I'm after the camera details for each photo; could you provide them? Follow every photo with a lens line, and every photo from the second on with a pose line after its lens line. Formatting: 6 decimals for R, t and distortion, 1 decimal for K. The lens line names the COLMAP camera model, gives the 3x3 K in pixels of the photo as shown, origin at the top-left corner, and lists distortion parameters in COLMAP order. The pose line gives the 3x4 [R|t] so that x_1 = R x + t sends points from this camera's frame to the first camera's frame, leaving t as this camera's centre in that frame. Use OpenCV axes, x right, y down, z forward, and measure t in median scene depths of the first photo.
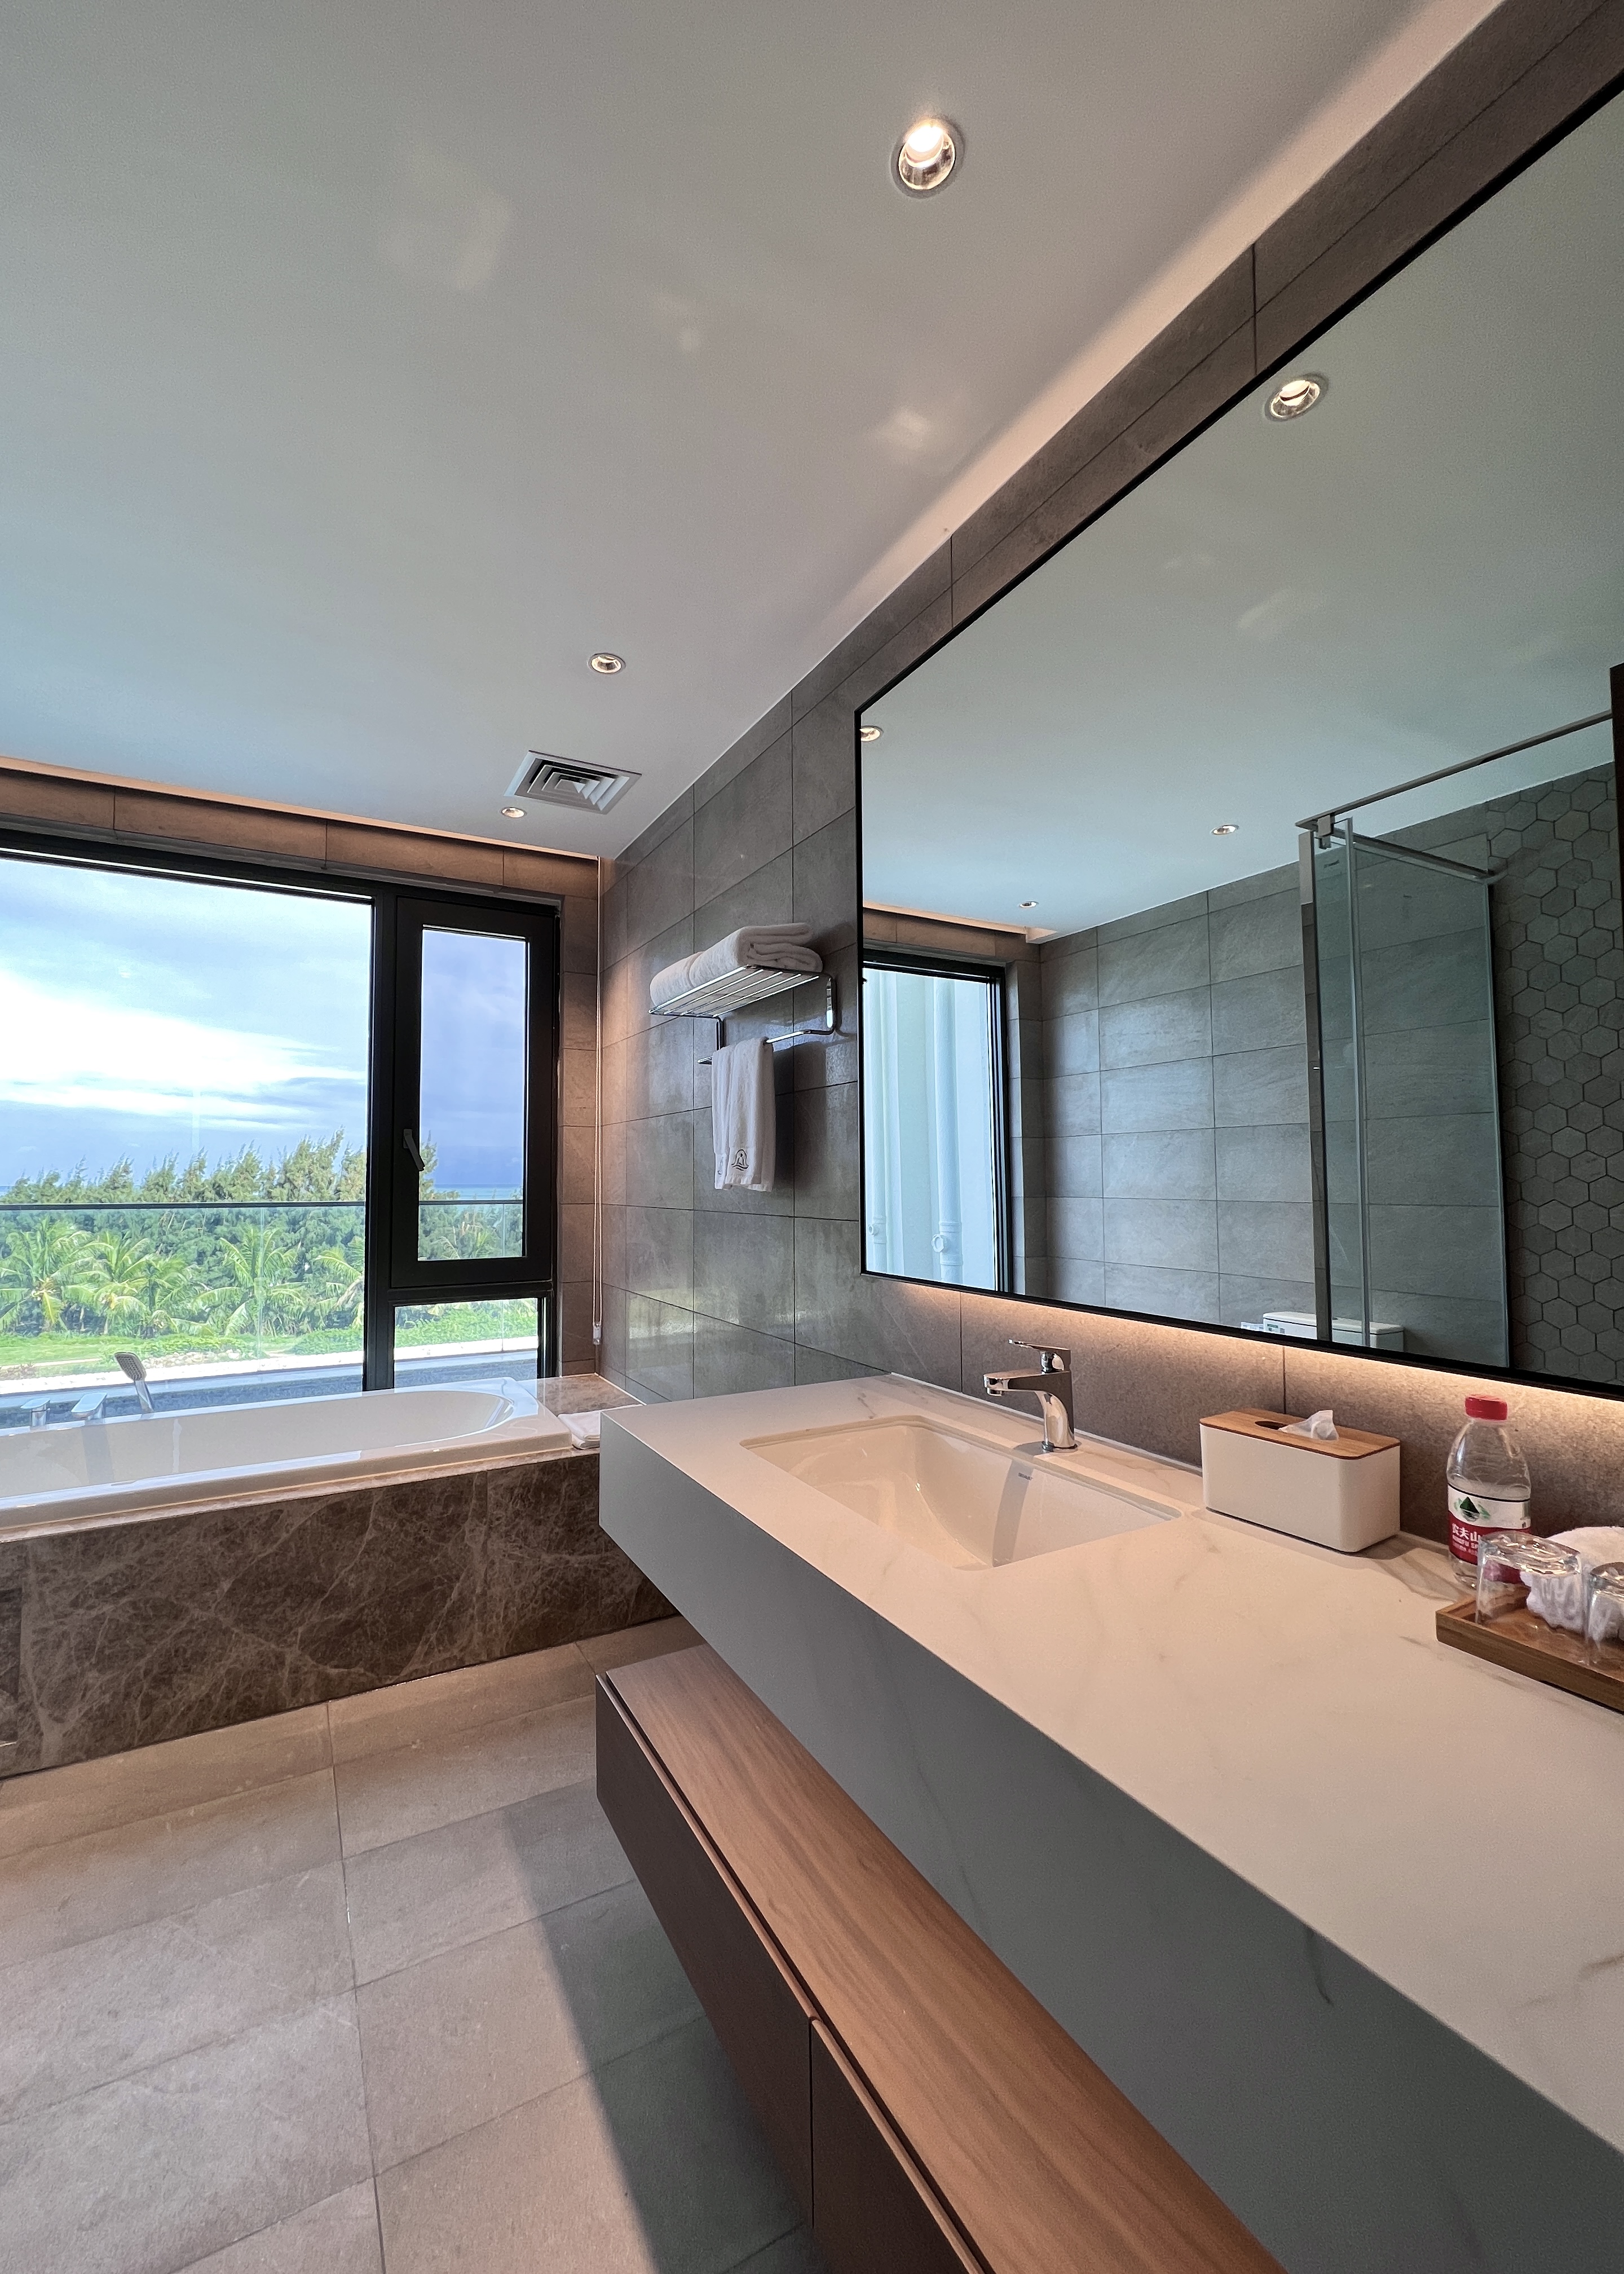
lens RADIAL K [[920.9, 0, 762.9], [0, 920.9, 1144.4], [0, 0, 1]] dist [-0.000842, -0.000067]
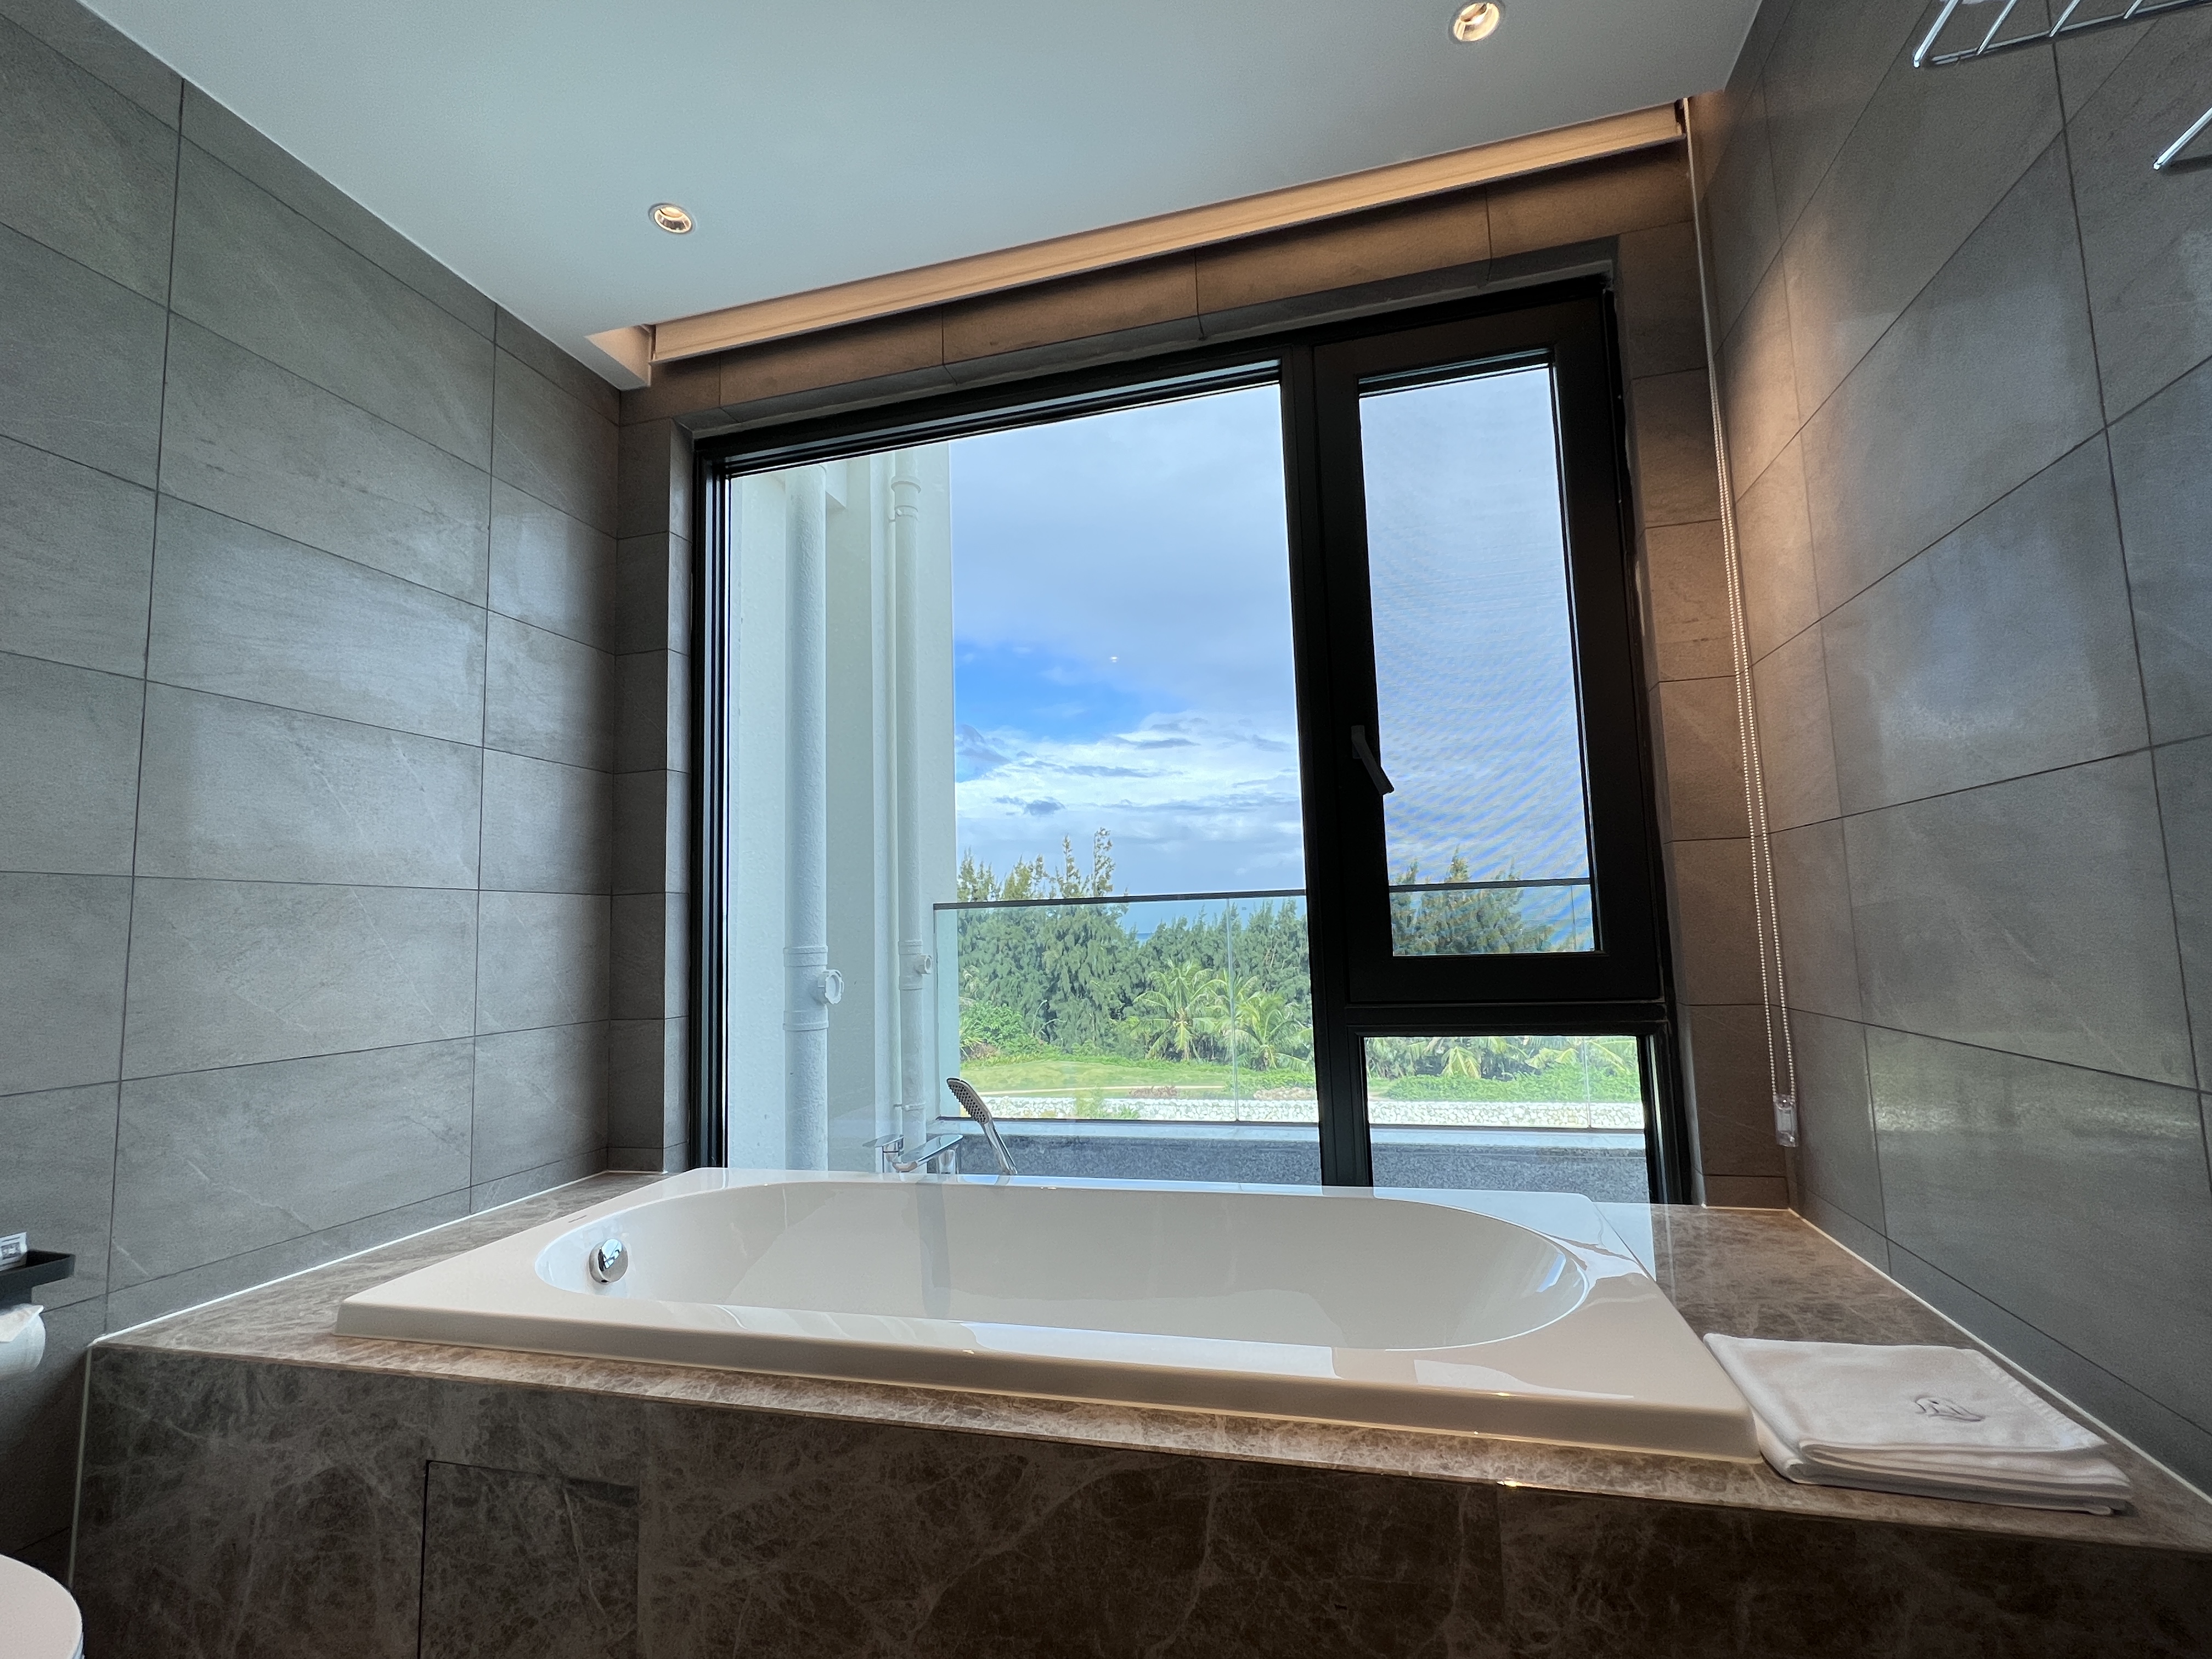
lens RADIAL K [[985.8, 0, 1106.0], [0, 985.8, 829.5], [0, 0, 1]] dist [-0.000917, -0.000412]
pose [[0.734657, -0.091617, -0.672224, -0.088486], [0.056830, 0.995668, -0.073592, 0.080712], [0.676054, 0.015862, 0.736681, 0.421402]]
